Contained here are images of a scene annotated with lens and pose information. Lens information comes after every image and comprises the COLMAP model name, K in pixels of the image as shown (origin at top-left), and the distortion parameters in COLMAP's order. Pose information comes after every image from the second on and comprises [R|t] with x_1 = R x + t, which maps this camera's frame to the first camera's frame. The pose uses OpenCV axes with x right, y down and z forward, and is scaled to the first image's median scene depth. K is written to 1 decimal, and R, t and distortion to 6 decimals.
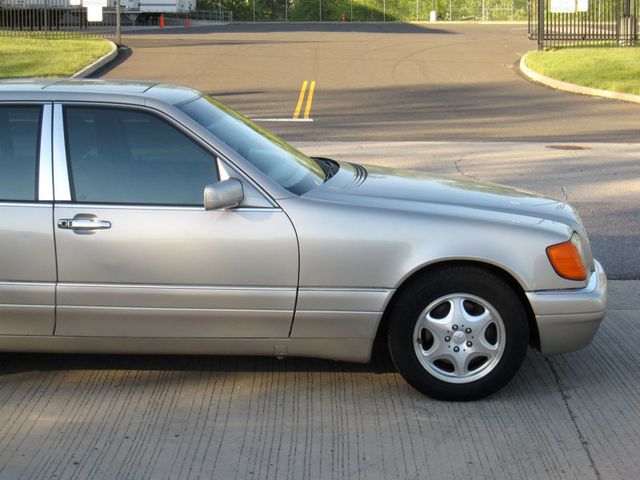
lens RADIAL K [[1299.8, 0, 320.0], [0, 1299.8, 240.0], [0, 0, 1]] dist [-0.099438, -0.266666]
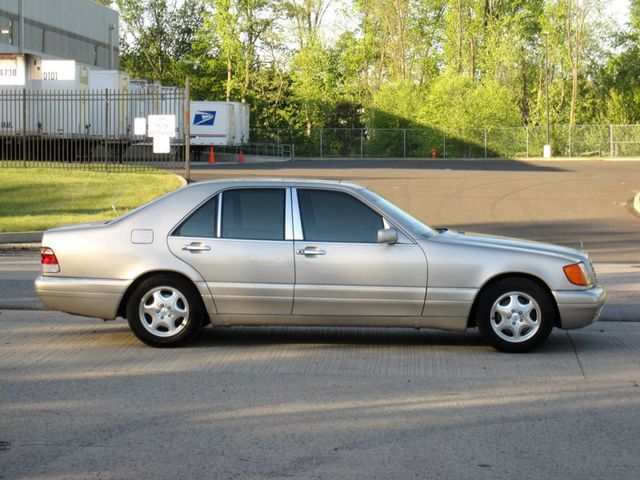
lens RADIAL K [[1801.3, 0, 320.0], [0, 1801.3, 240.0], [0, 0, 1]] dist [-0.037745, 0.337548]
pose [[0.999044, 0.004828, -0.043442, -0.056026], [-0.010102, 0.992477, -0.122011, 0.275003], [0.042526, 0.122333, 0.991578, -1.498757]]
